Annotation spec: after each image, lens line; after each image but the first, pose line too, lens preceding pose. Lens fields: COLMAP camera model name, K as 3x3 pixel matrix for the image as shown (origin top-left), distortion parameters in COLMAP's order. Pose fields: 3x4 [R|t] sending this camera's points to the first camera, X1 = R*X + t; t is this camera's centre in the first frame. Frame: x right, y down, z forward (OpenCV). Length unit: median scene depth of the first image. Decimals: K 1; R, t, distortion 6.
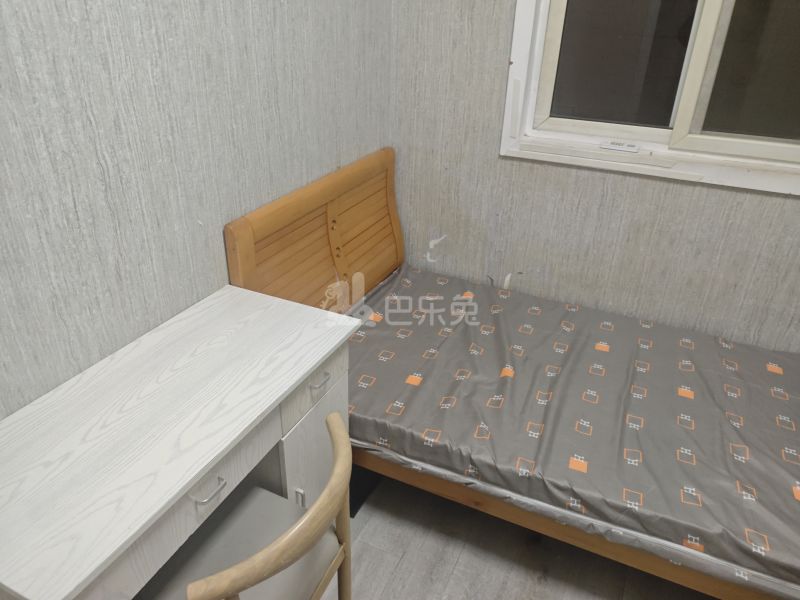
lens RADIAL K [[571.7, 0, 398.6], [0, 571.7, 303.0], [0, 0, 1]] dist [0.027646, -0.038268]
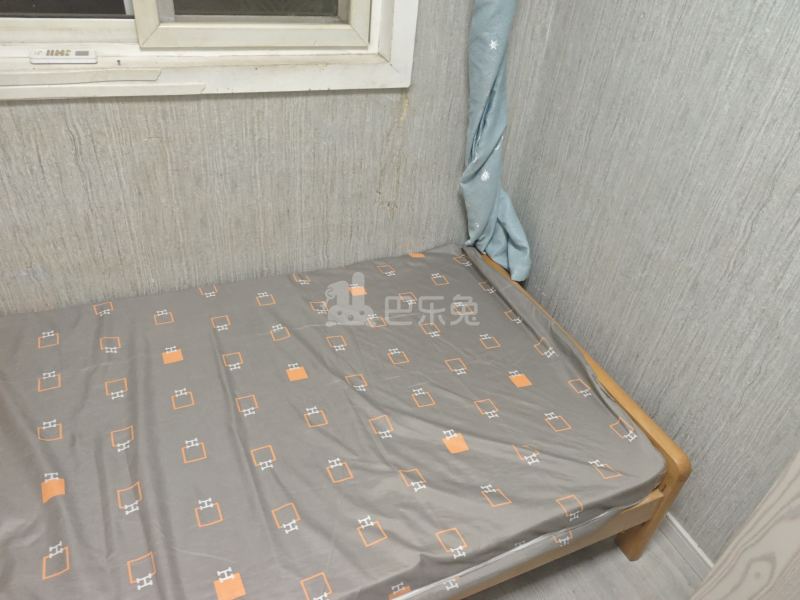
lens RADIAL K [[571.7, 0, 398.6], [0, 571.7, 303.0], [0, 0, 1]] dist [0.027646, -0.038268]
pose [[0.659399, -0.425065, 0.620092, 0.151141], [0.282521, 0.904465, 0.319570, -0.154048], [-0.696689, -0.035535, 0.716493, 0.354934]]
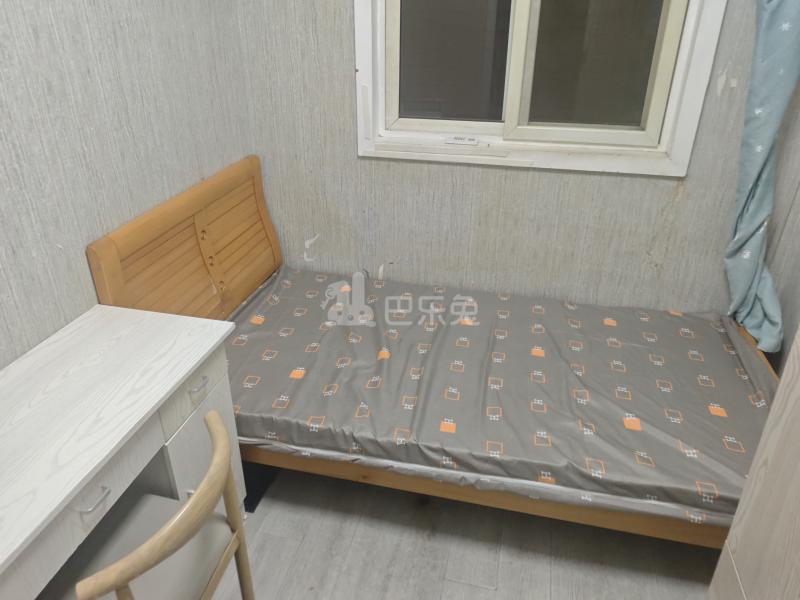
lens RADIAL K [[570.8, 0, 395.1], [0, 570.8, 297.0], [0, 0, 1]] dist [0.030588, -0.035684]
pose [[0.979895, -0.113465, 0.164107, 0.050444], [0.114416, 0.993426, 0.003675, 0.011209], [-0.163446, 0.015175, 0.986436, -0.081953]]
